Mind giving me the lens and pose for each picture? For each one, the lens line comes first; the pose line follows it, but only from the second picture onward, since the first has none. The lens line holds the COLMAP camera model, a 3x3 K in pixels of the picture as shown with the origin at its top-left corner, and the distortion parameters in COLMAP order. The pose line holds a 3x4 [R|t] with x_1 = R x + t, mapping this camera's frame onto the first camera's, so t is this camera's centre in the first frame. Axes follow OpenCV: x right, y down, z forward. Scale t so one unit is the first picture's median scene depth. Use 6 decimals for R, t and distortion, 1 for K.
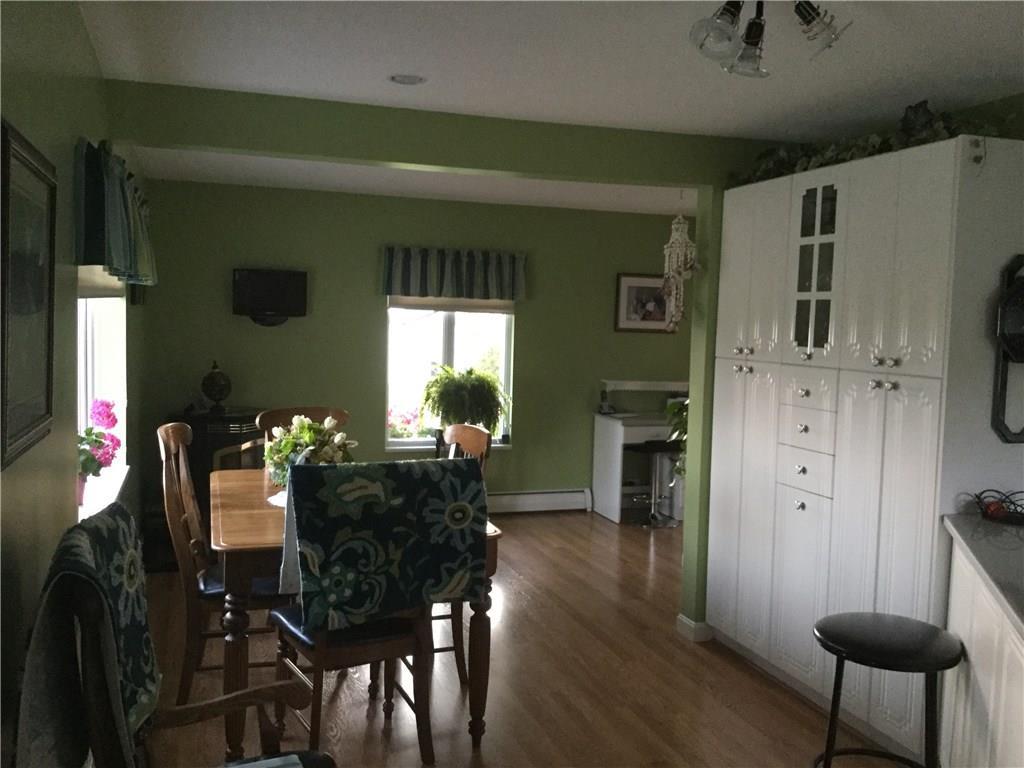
lens RADIAL K [[934.4, 0, 512.0], [0, 934.4, 384.0], [0, 0, 1]] dist [0.057800, -0.007641]
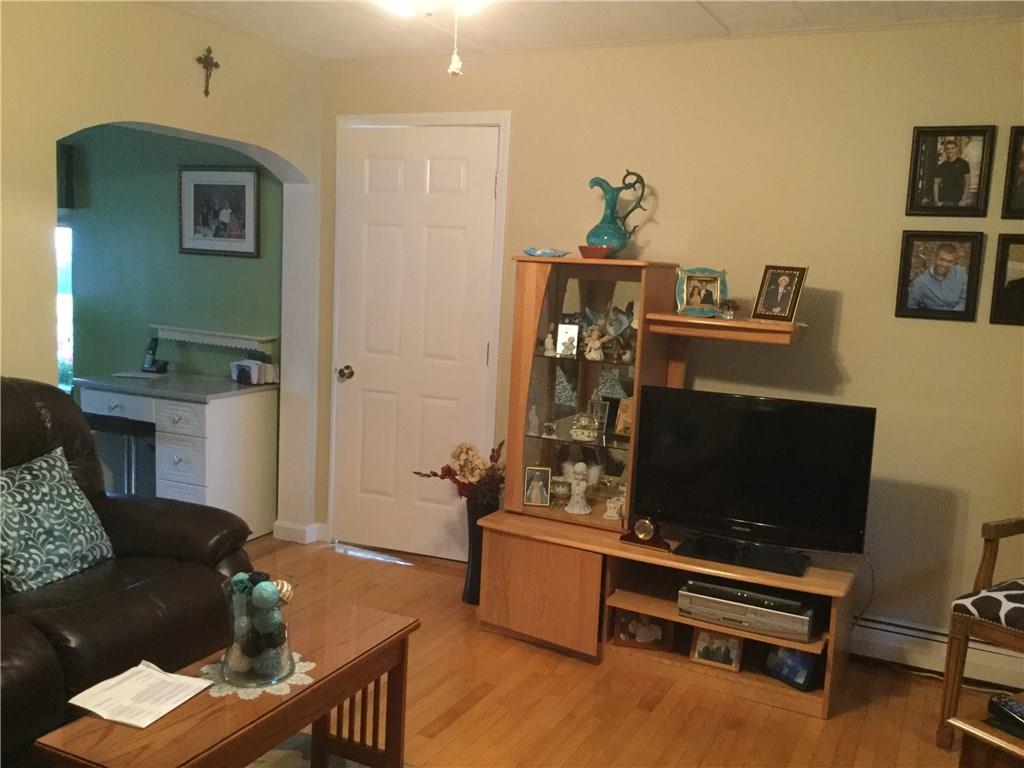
lens RADIAL K [[934.4, 0, 512.0], [0, 934.4, 384.0], [0, 0, 1]] dist [0.057800, -0.007641]
pose [[0.715872, 0.099642, -0.691085, 0.759445], [-0.080511, 0.994943, 0.060054, -0.021445], [0.693574, 0.012649, 0.720274, 0.667649]]
